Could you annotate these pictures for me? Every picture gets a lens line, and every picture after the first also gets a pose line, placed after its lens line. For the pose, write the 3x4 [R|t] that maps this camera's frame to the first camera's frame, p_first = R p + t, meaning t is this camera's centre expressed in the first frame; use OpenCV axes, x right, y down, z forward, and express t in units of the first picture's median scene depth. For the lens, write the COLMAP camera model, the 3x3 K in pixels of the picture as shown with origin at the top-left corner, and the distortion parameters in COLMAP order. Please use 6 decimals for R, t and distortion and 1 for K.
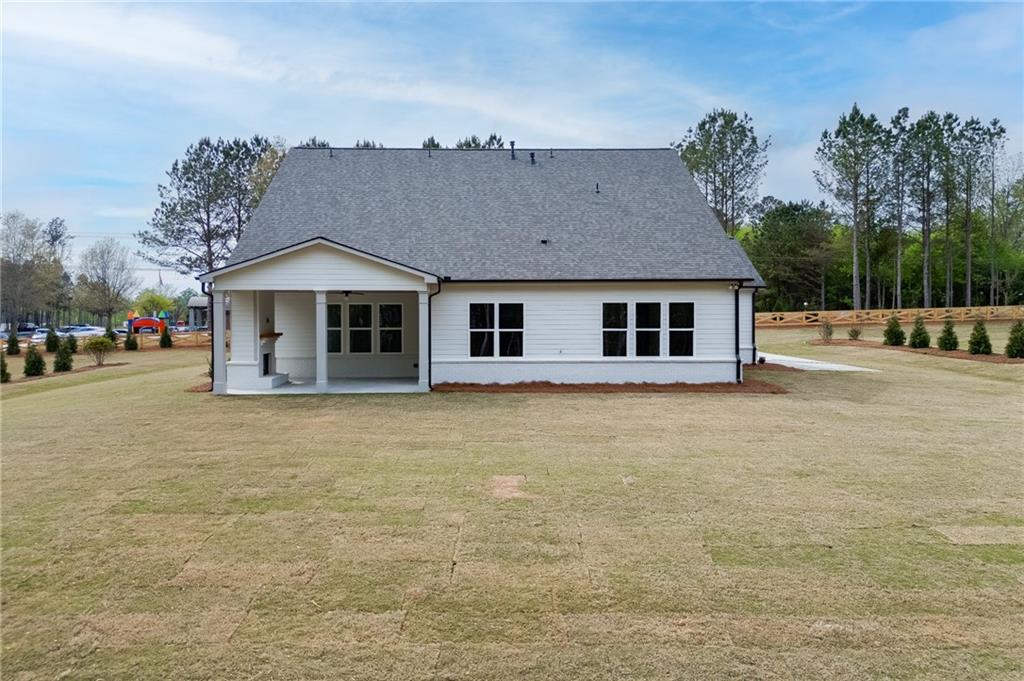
lens RADIAL K [[725.7, 0, 512.0], [0, 725.7, 340.5], [0, 0, 1]] dist [0.051308, -0.002704]
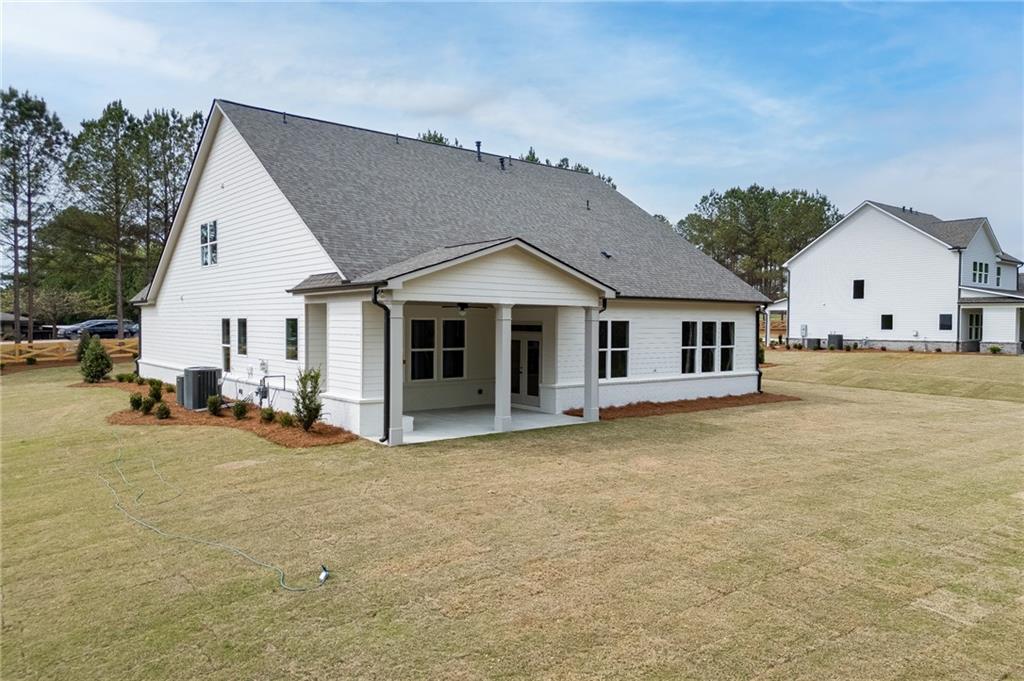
lens RADIAL K [[725.7, 0, 512.0], [0, 725.7, 340.5], [0, 0, 1]] dist [0.051308, -0.002704]
pose [[0.796466, -0.006940, 0.604644, -0.682719], [0.017614, 0.999776, -0.011727, -0.017050], [-0.604427, 0.019990, 0.796410, 0.329499]]
